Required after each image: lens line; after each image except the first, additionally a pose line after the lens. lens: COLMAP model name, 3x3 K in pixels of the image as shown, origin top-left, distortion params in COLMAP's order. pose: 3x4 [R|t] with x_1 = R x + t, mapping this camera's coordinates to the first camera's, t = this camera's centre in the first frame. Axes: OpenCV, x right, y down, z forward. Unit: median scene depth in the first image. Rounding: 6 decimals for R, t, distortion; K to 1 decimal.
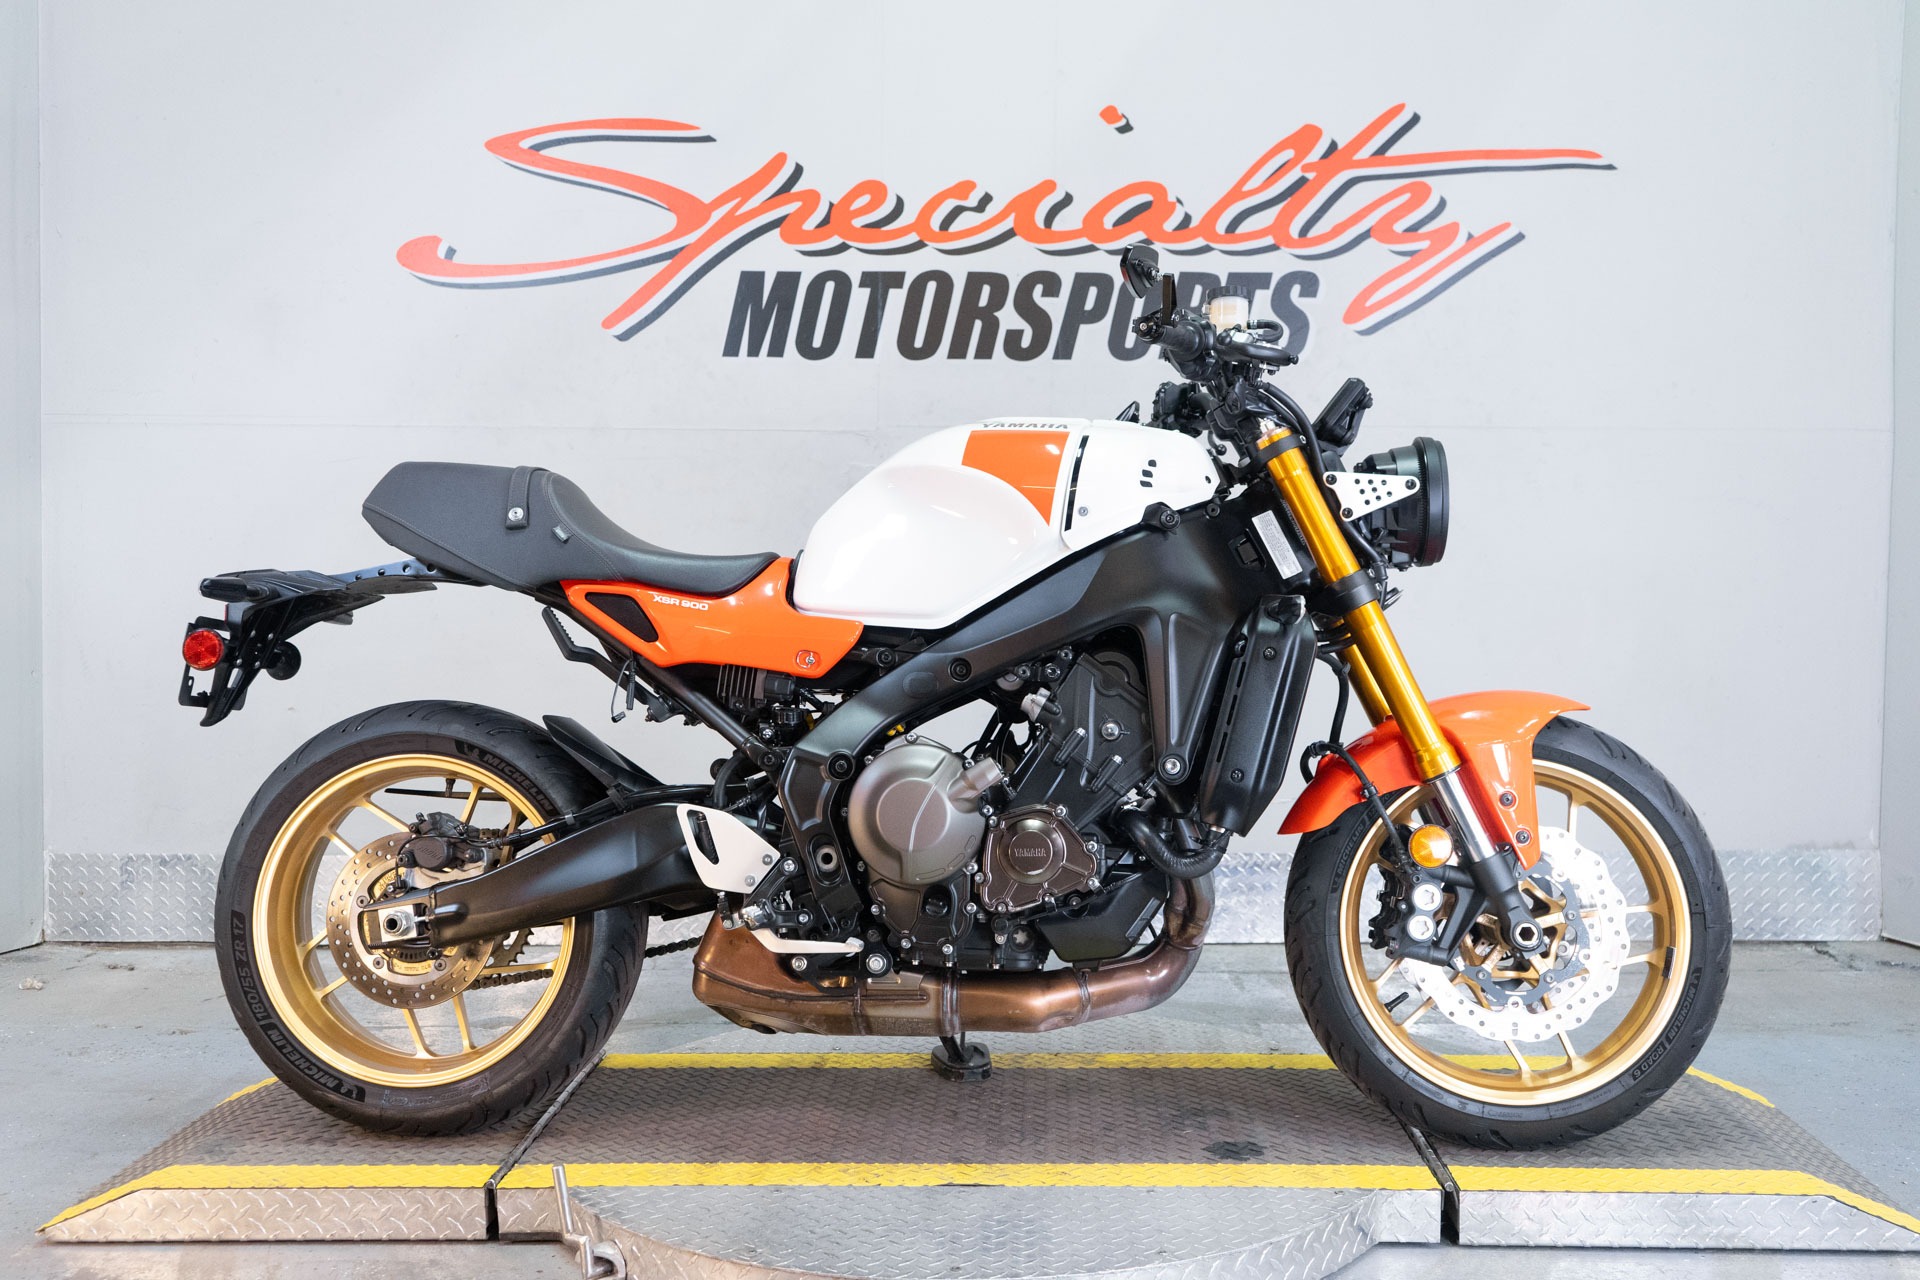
lens RADIAL K [[1856.1, 0, 972.0], [0, 1856.1, 642.9], [0, 0, 1]] dist [0.004232, 0.000000]
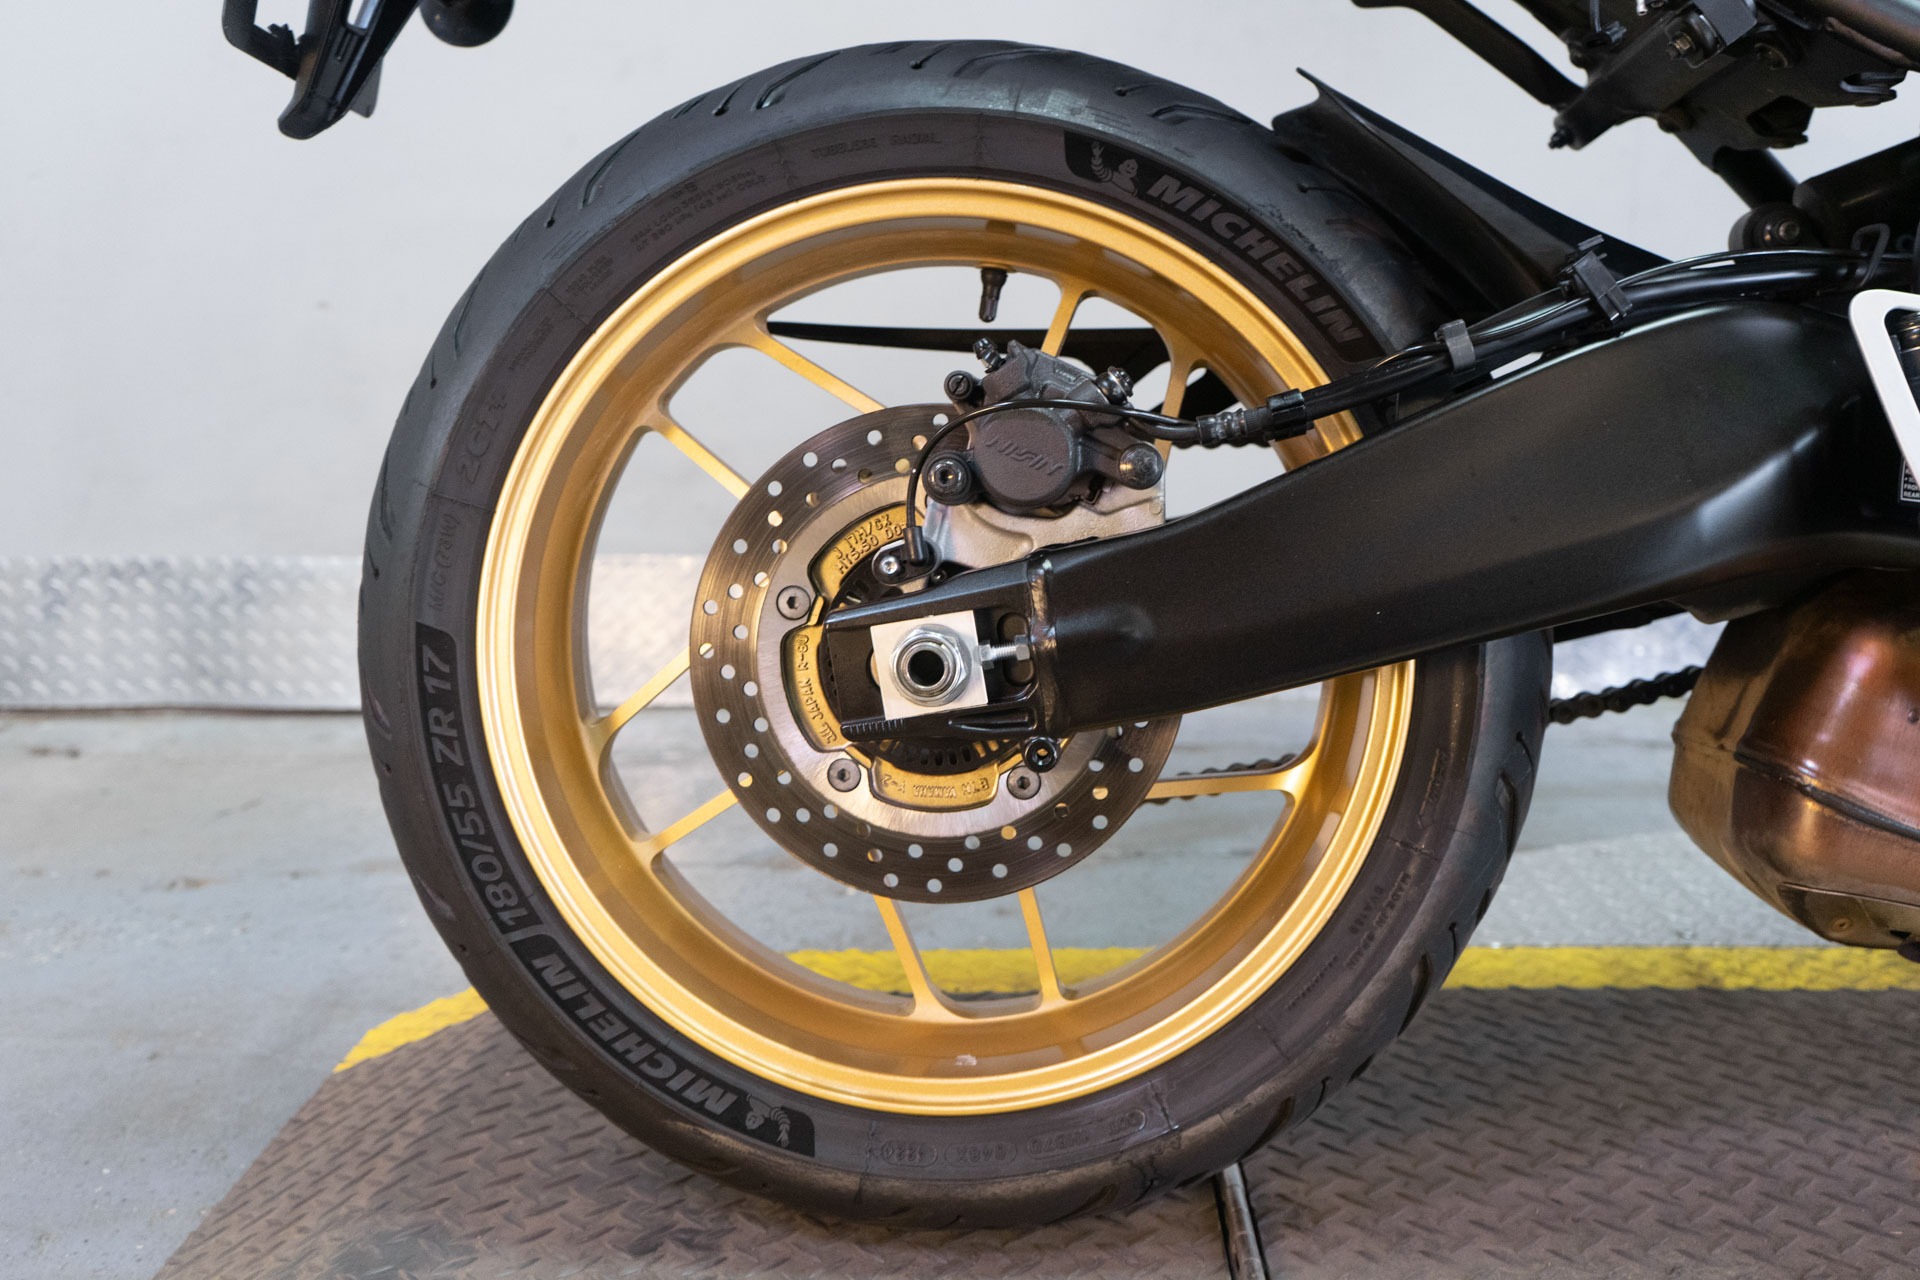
lens RADIAL K [[1905.5, 0, 948.0], [0, 1905.5, 635.4], [0, 0, 1]] dist [0.008219, 0.000000]
pose [[0.999581, -0.008321, 0.027719, -0.209730], [0.004612, 0.991337, 0.131262, 0.066515], [-0.028571, -0.131079, 0.990960, 0.435693]]
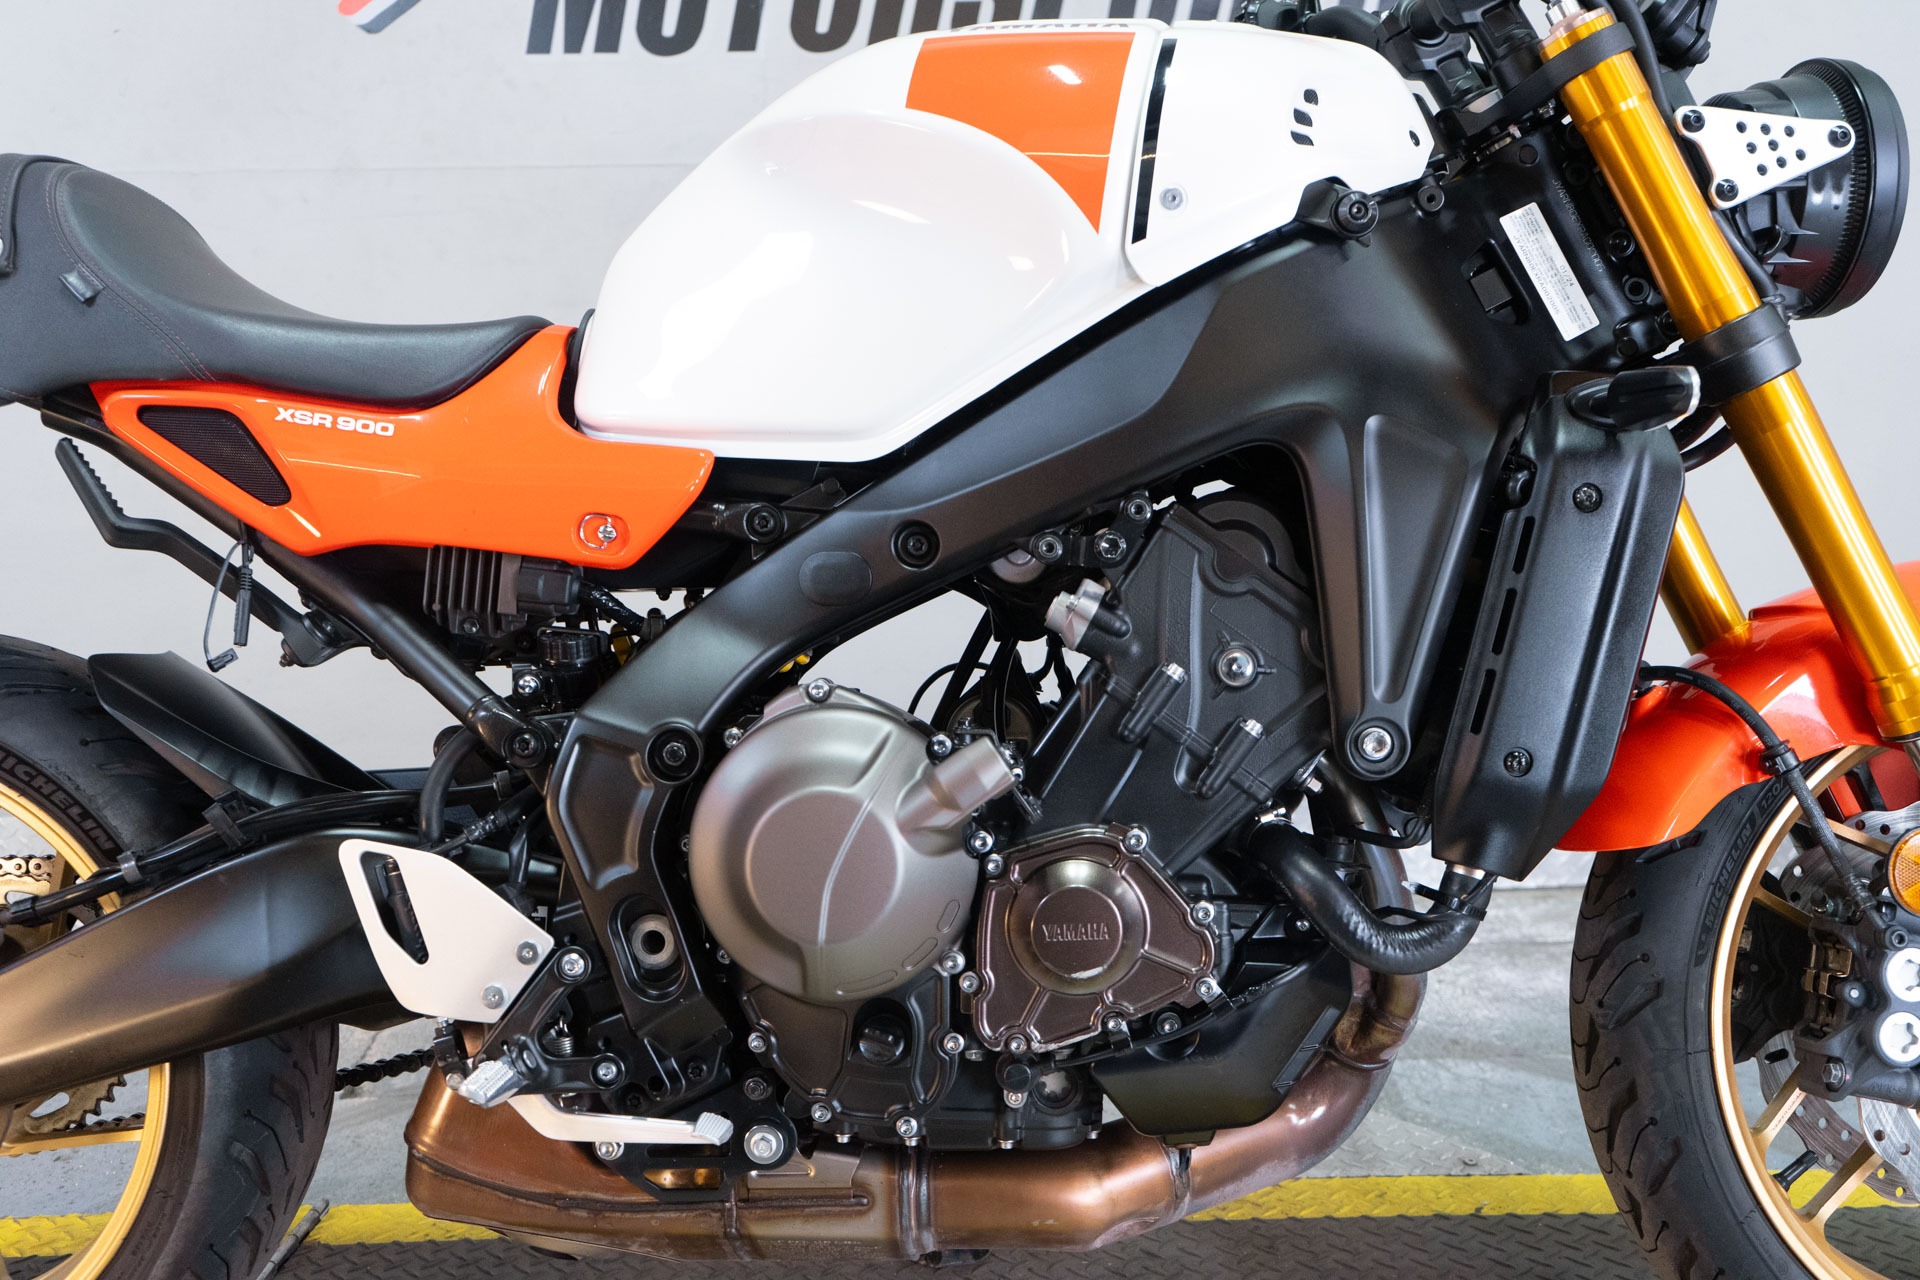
lens RADIAL K [[1905.5, 0, 975.1], [0, 1905.5, 645.9], [0, 0, 1]] dist [0.008219, 0.000000]
pose [[0.998913, -0.030629, 0.035150, -0.005821], [0.027251, 0.995306, 0.092860, -0.003489], [-0.037829, -0.091801, 0.995059, 0.325244]]
